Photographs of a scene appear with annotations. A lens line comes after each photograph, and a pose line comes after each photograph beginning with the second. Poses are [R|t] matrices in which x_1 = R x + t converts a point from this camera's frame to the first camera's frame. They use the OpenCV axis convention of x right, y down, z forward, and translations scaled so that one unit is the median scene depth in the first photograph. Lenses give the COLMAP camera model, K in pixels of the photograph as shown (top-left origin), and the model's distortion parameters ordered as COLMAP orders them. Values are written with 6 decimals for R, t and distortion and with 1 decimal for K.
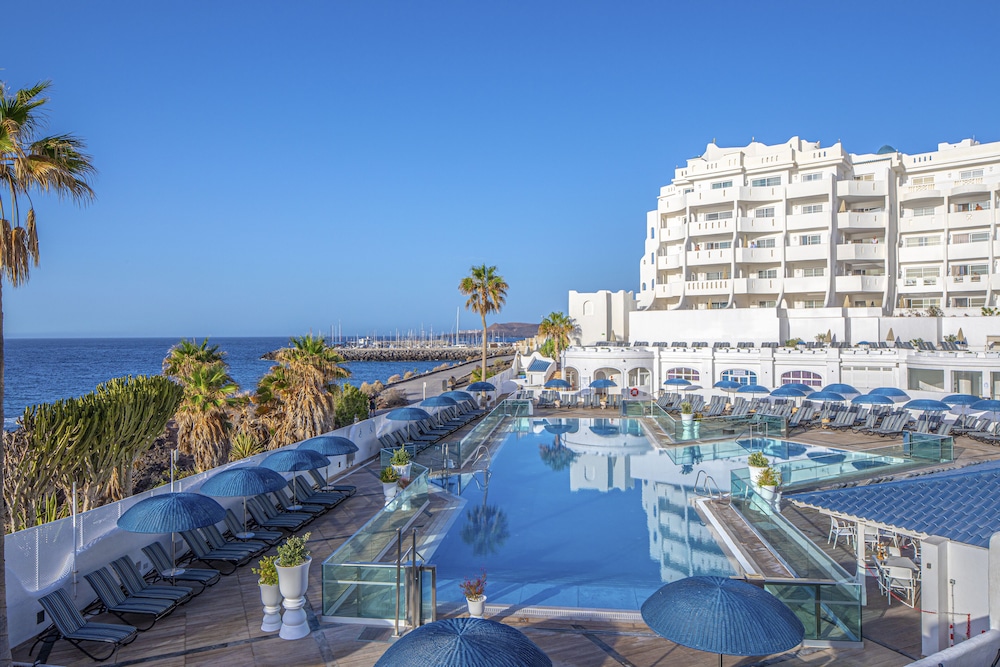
lens RADIAL K [[656.0, 0, 500.0], [0, 656.0, 333.5], [0, 0, 1]] dist [-0.006029, -0.000361]
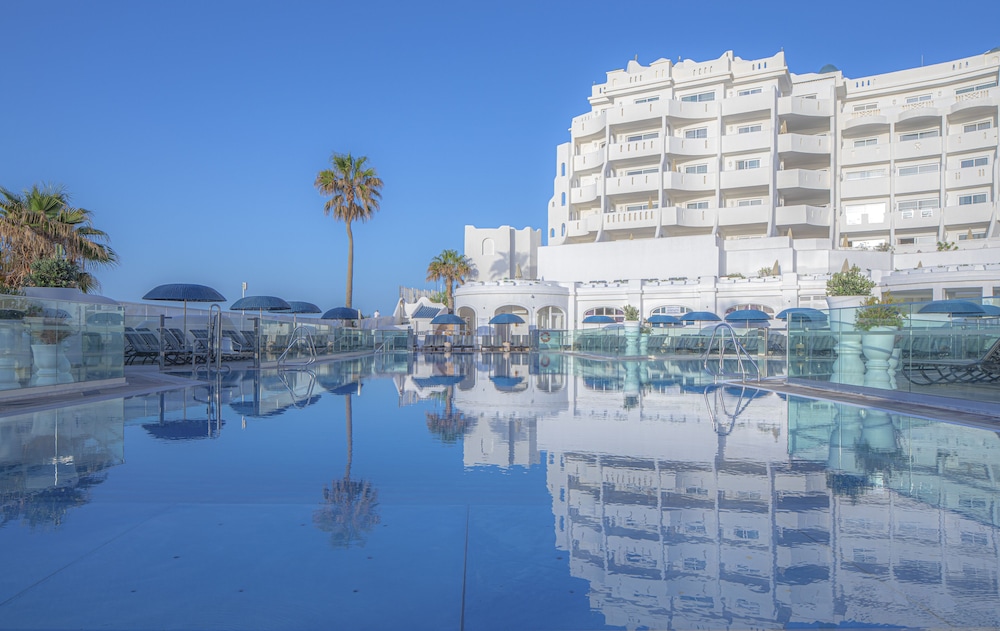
lens RADIAL K [[659.3, 0, 499.2], [0, 659.3, 336.6], [0, 0, 1]] dist [-0.001427, 0.000262]
pose [[0.987953, 0.011948, 0.154292, 0.024627], [-0.012049, 0.999927, -0.000275, 0.083463], [-0.154284, -0.001587, 0.988025, 0.200743]]
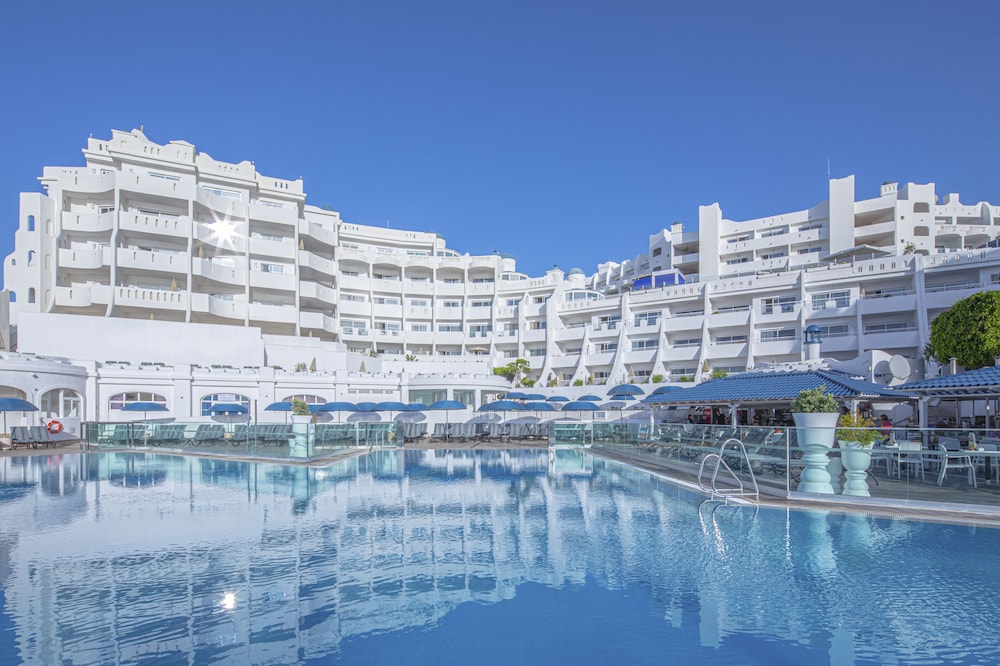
lens RADIAL K [[501.7, 0, 499.8], [0, 501.7, 418.8], [0, 0, 1]] dist [0.000609, -0.000597]
pose [[0.451198, 0.004528, 0.892412, -0.030528], [-0.004955, 0.999984, -0.002569, 0.074636], [-0.892410, -0.003262, 0.451214, 0.367728]]
